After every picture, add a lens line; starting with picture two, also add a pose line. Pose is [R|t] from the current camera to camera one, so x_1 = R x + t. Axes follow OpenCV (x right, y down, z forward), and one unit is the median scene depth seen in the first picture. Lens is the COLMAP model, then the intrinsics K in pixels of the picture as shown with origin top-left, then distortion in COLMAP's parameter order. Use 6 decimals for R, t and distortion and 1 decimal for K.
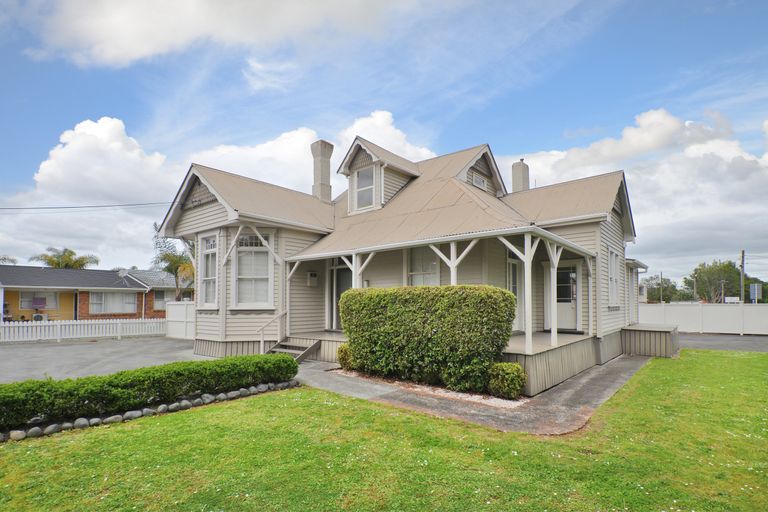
lens RADIAL K [[376.4, 0, 372.8], [0, 376.4, 274.8], [0, 0, 1]] dist [0.008485, -0.003415]
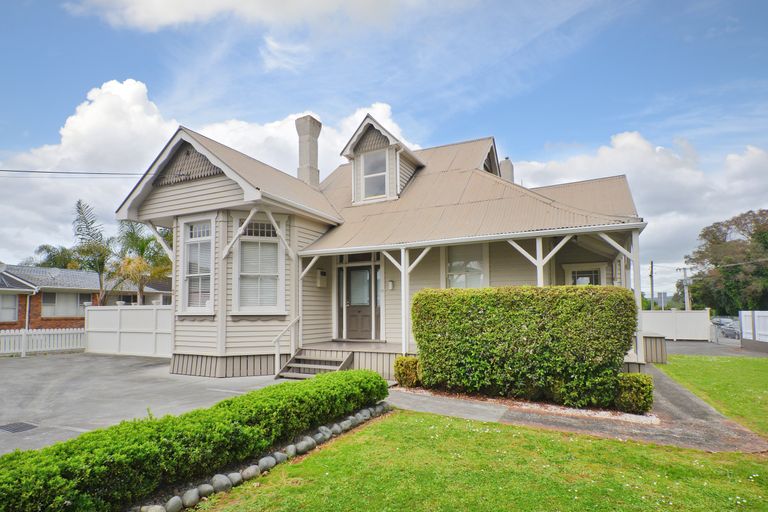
lens RADIAL K [[414.2, 0, 364.2], [0, 414.2, 270.9], [0, 0, 1]] dist [0.014878, -0.006650]
pose [[0.978464, 0.021588, 0.205287, -0.290400], [-0.017436, 0.999606, -0.022013, 0.014551], [-0.205681, 0.017959, 0.978454, 0.097563]]
